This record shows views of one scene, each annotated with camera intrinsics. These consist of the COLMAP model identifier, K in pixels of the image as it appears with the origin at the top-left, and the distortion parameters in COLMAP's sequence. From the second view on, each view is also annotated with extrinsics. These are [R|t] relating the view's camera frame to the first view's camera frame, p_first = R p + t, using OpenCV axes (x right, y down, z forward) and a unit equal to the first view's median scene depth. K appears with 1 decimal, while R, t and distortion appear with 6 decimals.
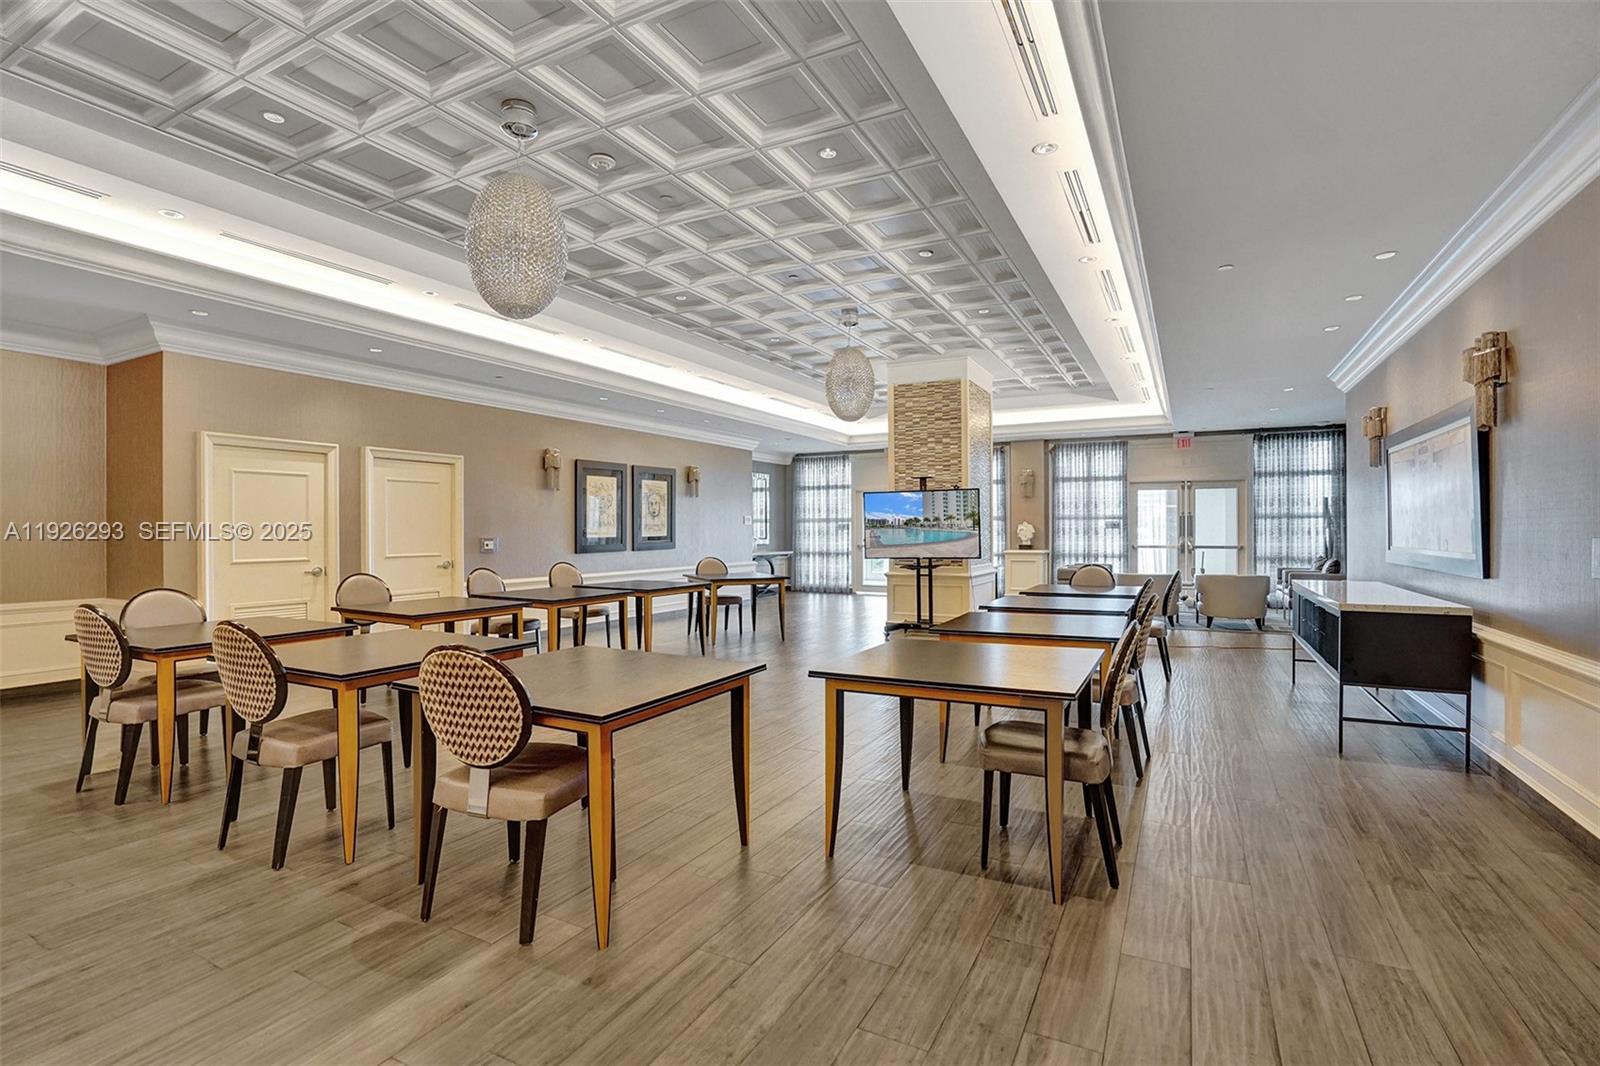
lens RADIAL K [[739.0, 0, 800.0], [0, 739.0, 533.0], [0, 0, 1]] dist [-0.004833, -0.000256]
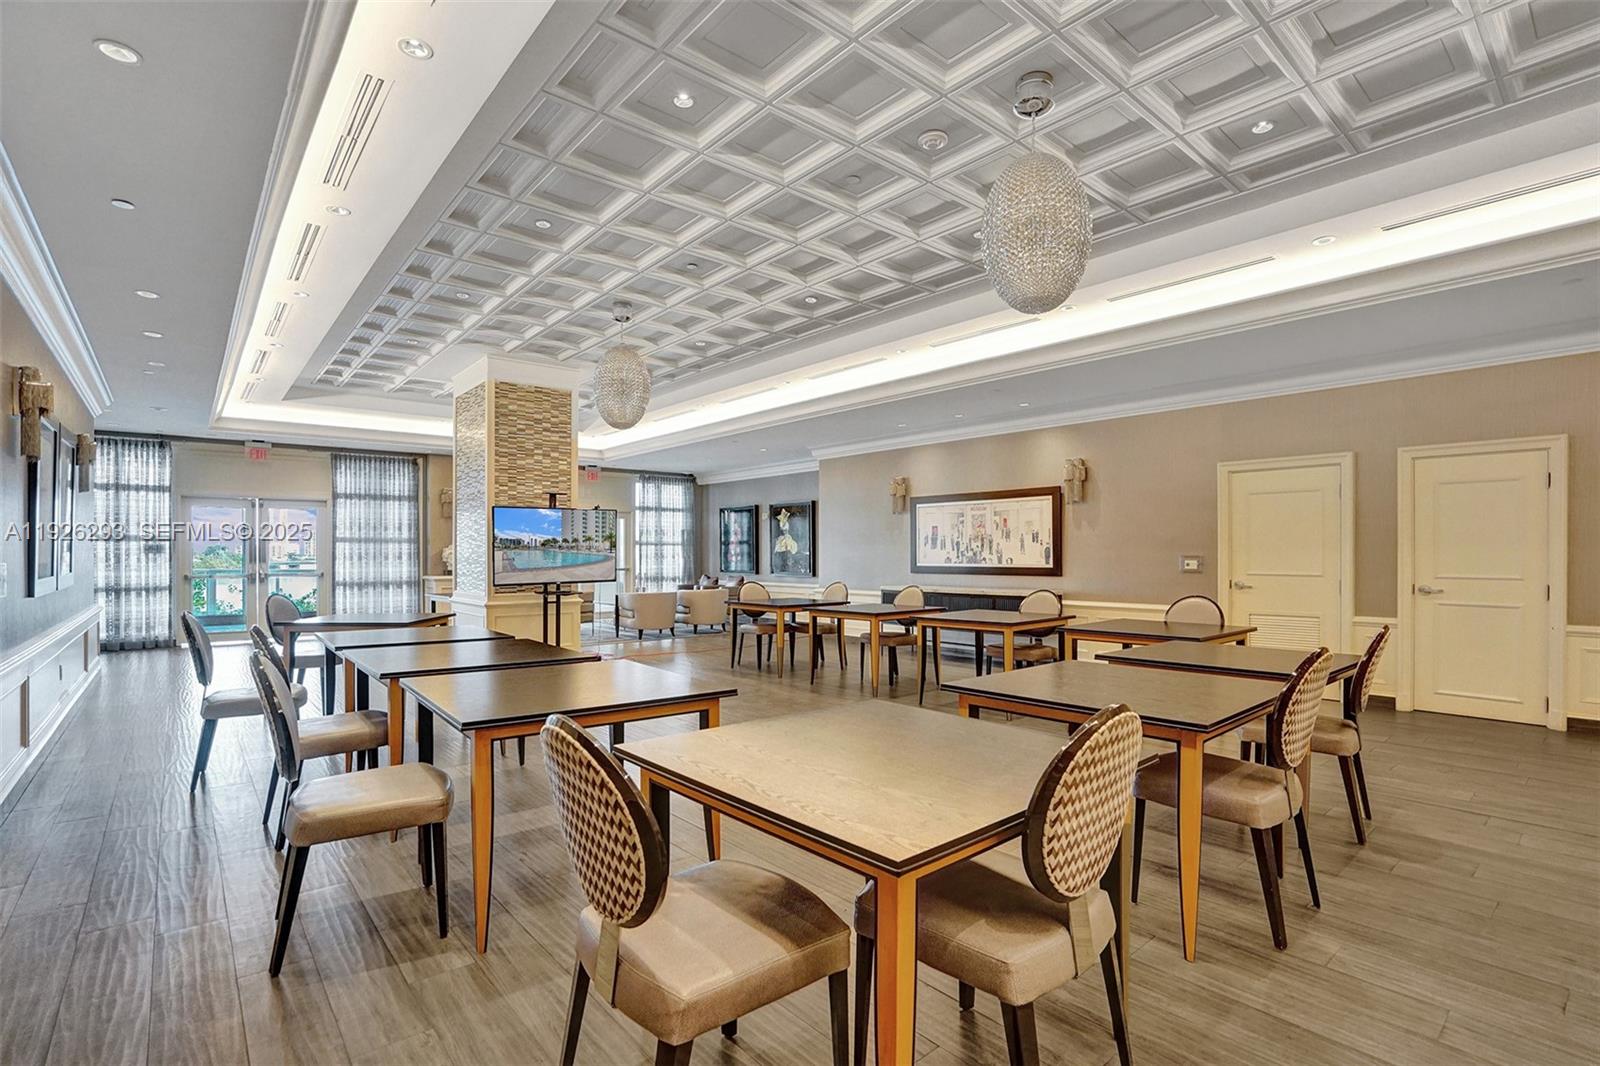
lens RADIAL K [[740.4, 0, 804.1], [0, 740.4, 545.9], [0, 0, 1]] dist [-0.004710, 0.000843]
pose [[0.356409, 0.013454, 0.934233, -0.550934], [0.000950, 0.999891, -0.014762, 0.002041], [-0.934330, 0.006149, 0.356357, 0.382675]]
